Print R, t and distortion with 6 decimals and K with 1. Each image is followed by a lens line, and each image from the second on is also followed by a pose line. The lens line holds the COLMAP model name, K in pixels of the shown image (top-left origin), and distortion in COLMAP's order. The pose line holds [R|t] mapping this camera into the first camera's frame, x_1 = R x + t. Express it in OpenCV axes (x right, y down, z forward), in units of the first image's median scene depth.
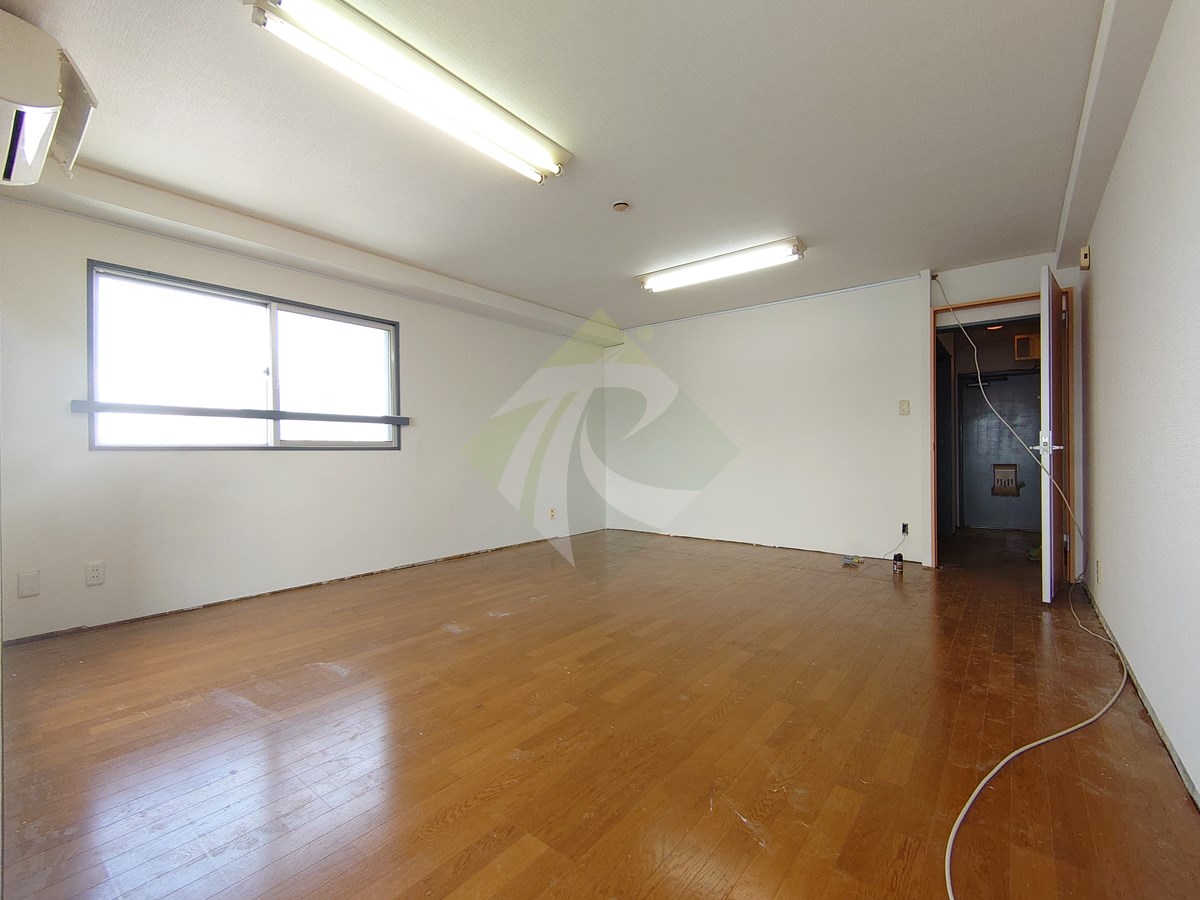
lens RADIAL K [[519.4, 0, 598.2], [0, 519.4, 450.6], [0, 0, 1]] dist [0.002505, 0.000166]
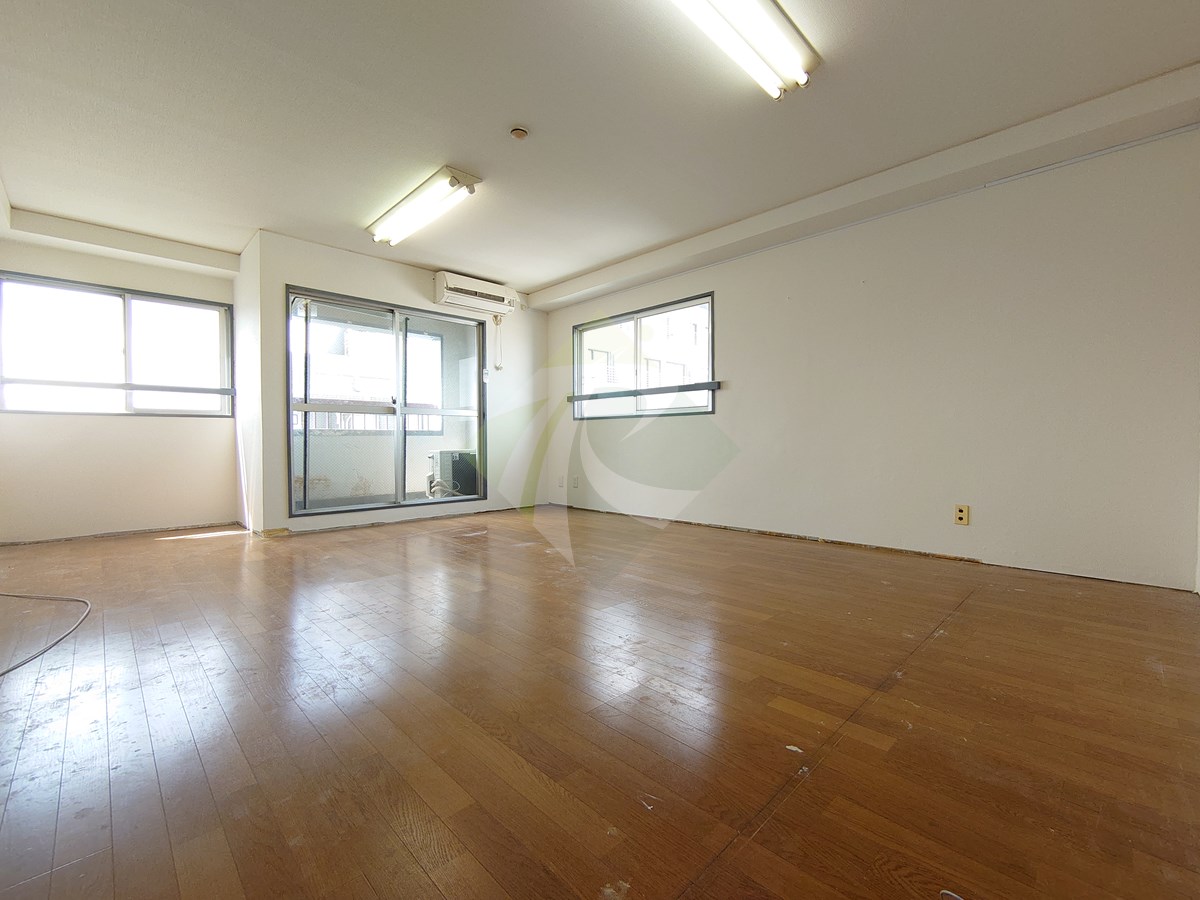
lens RADIAL K [[519.4, 0, 600.0], [0, 519.4, 450.6], [0, 0, 1]] dist [0.002505, 0.000166]
pose [[-0.127335, 0.023478, -0.991582, 0.685709], [0.007106, 0.999716, 0.022758, 0.047809], [0.991834, -0.004148, -0.127466, 0.906807]]
